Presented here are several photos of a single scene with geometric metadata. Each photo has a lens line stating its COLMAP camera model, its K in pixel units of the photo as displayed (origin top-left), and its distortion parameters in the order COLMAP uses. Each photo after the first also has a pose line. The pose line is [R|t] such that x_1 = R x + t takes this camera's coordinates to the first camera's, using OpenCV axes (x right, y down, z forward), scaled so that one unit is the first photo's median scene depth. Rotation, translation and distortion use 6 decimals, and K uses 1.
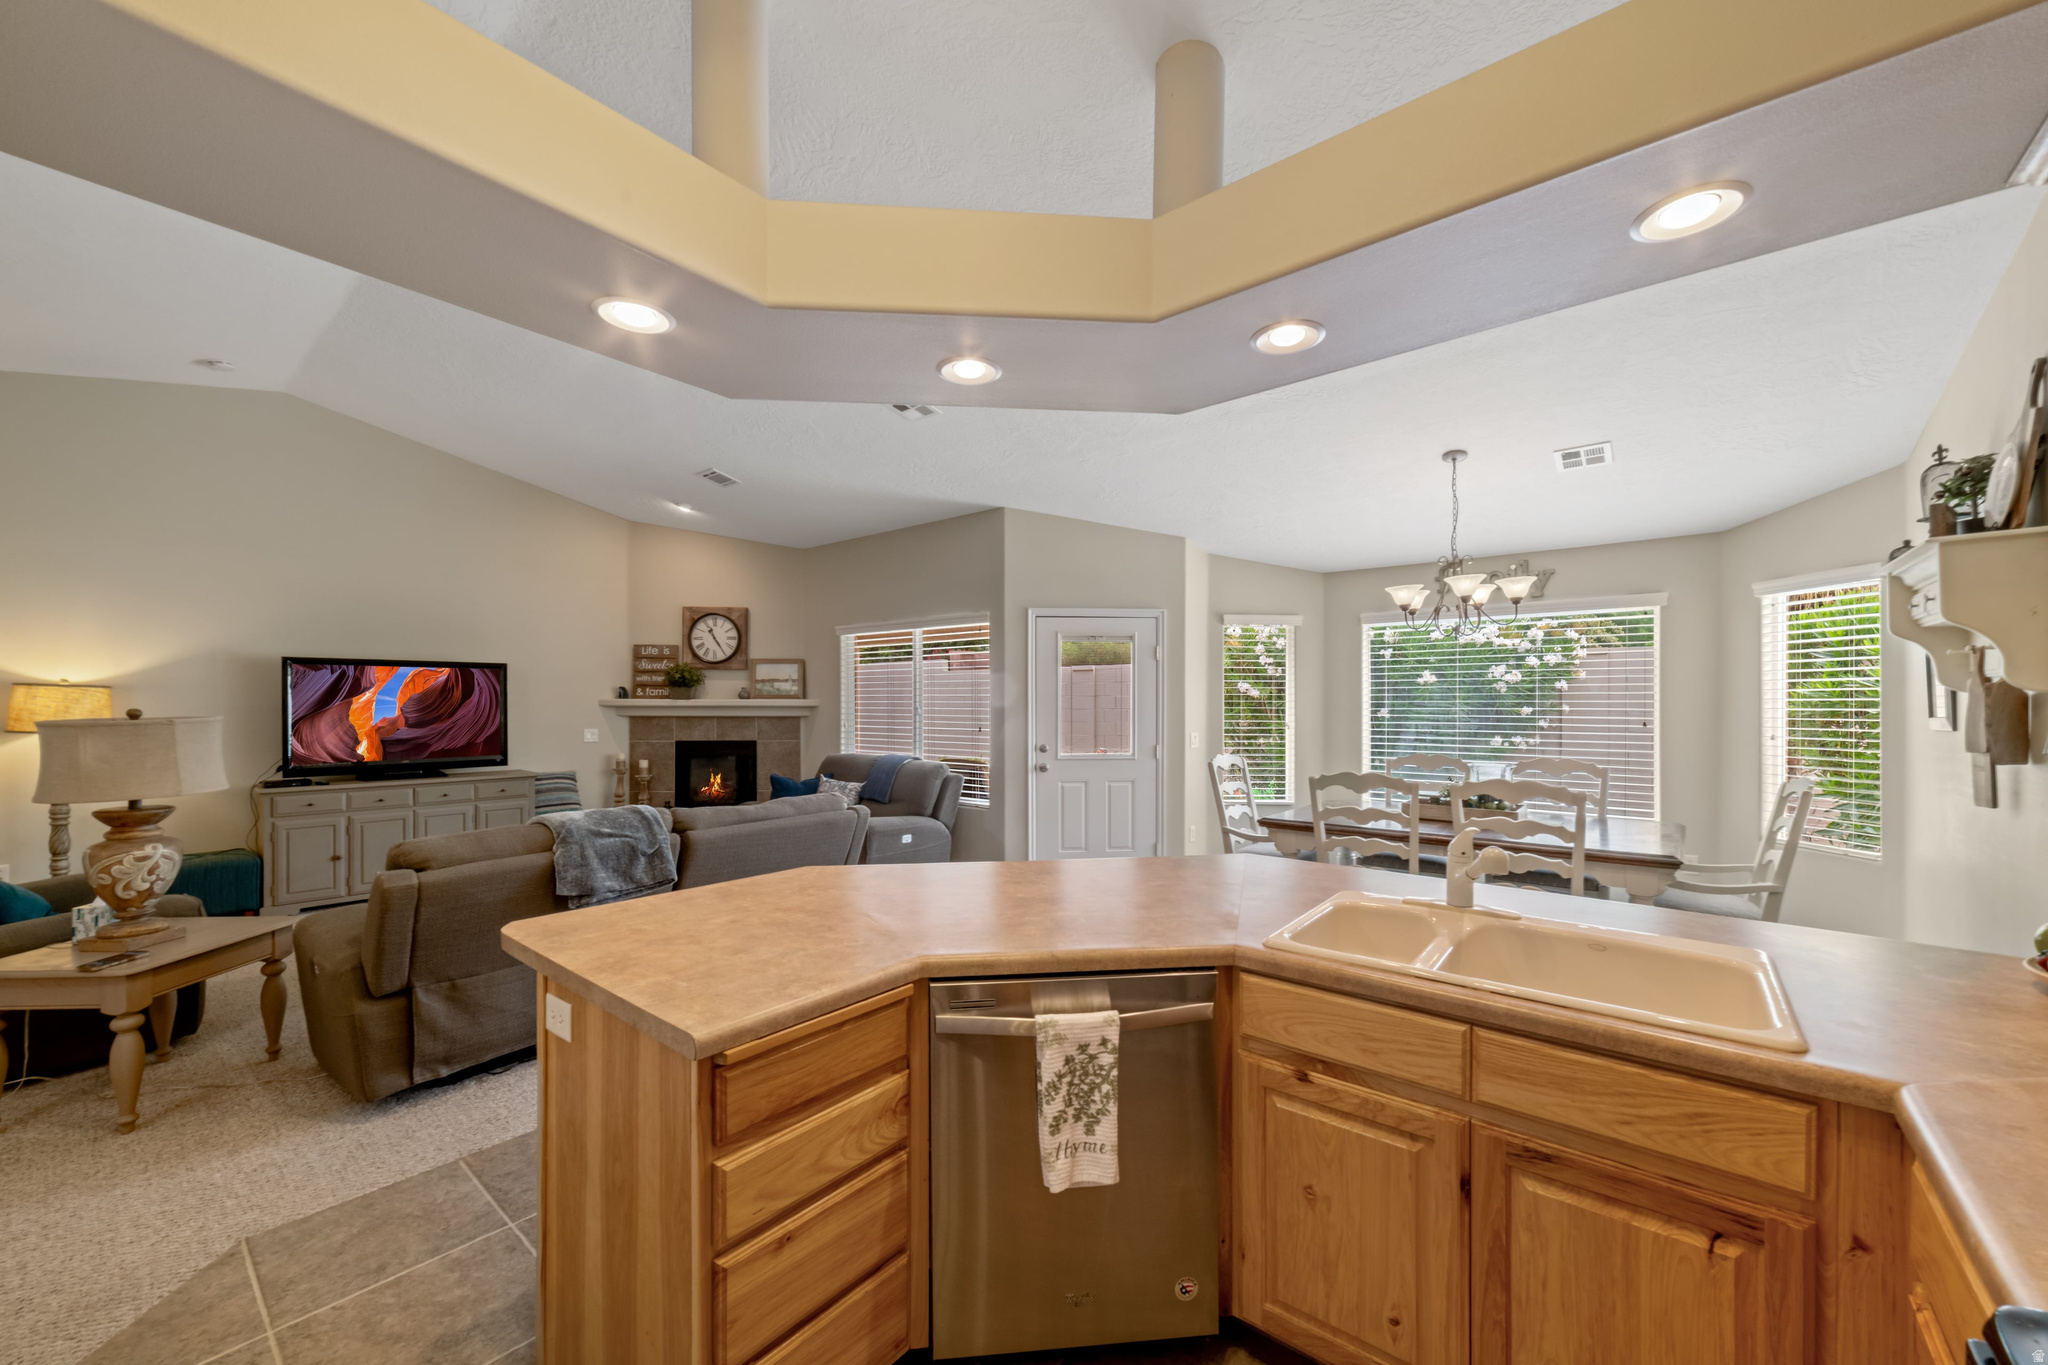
lens RADIAL K [[801.2, 0, 1024.3], [0, 801.2, 706.7], [0, 0, 1]] dist [0.014121, 0.000211]
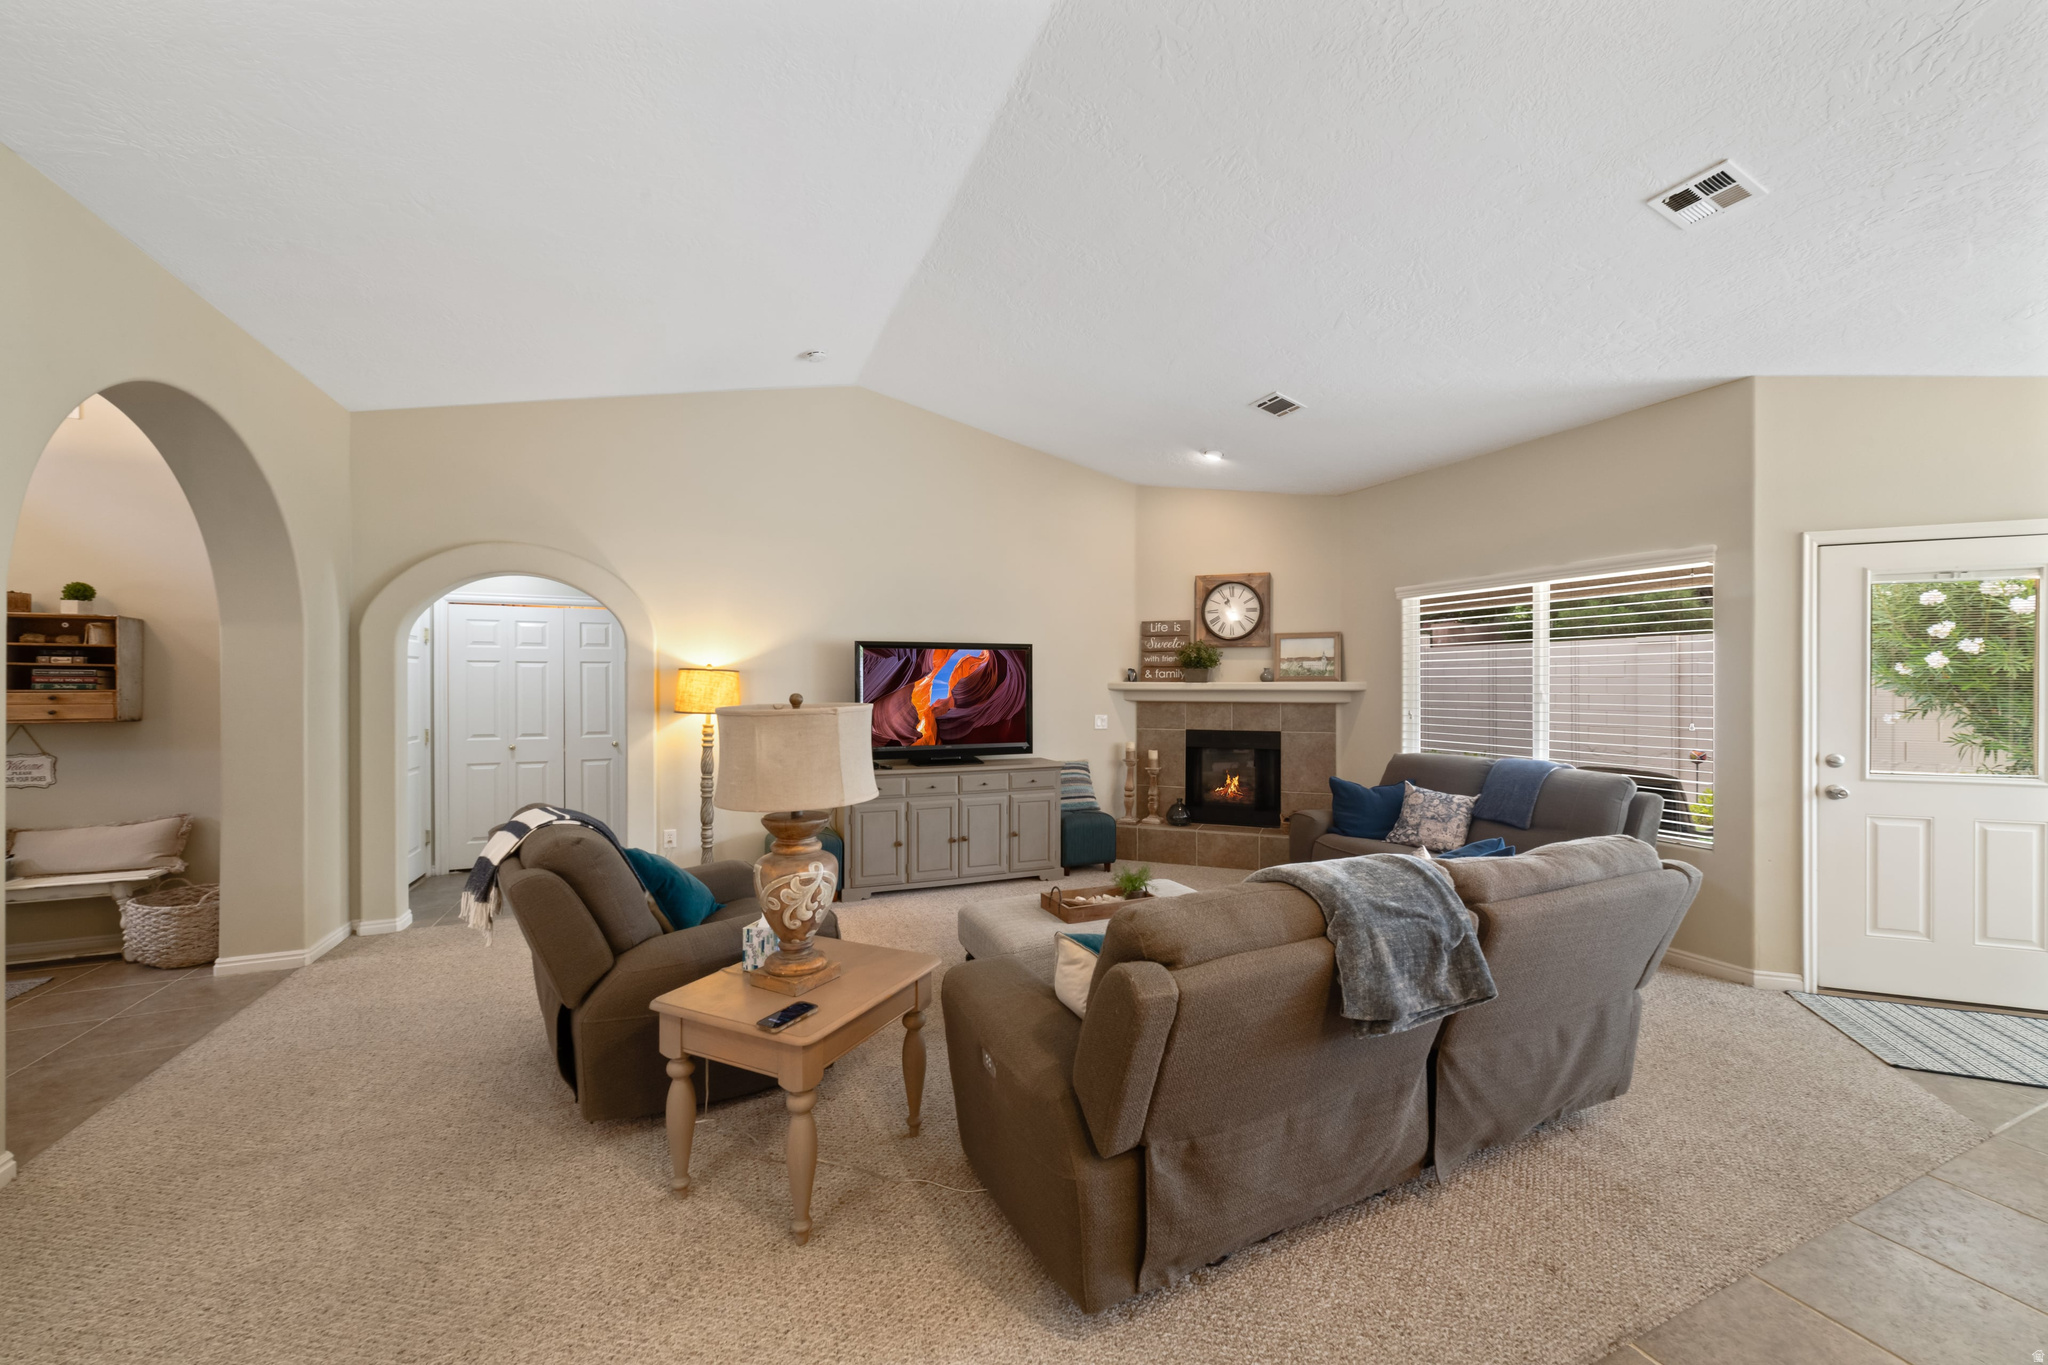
lens RADIAL K [[791.8, 0, 1034.9], [0, 791.8, 686.3], [0, 0, 1]] dist [-0.002390, 0.000314]
pose [[0.899647, -0.000290, -0.436619, -0.251344], [-0.001887, 0.999988, -0.004552, -0.000631], [0.436615, 0.004919, 0.899635, 0.184988]]
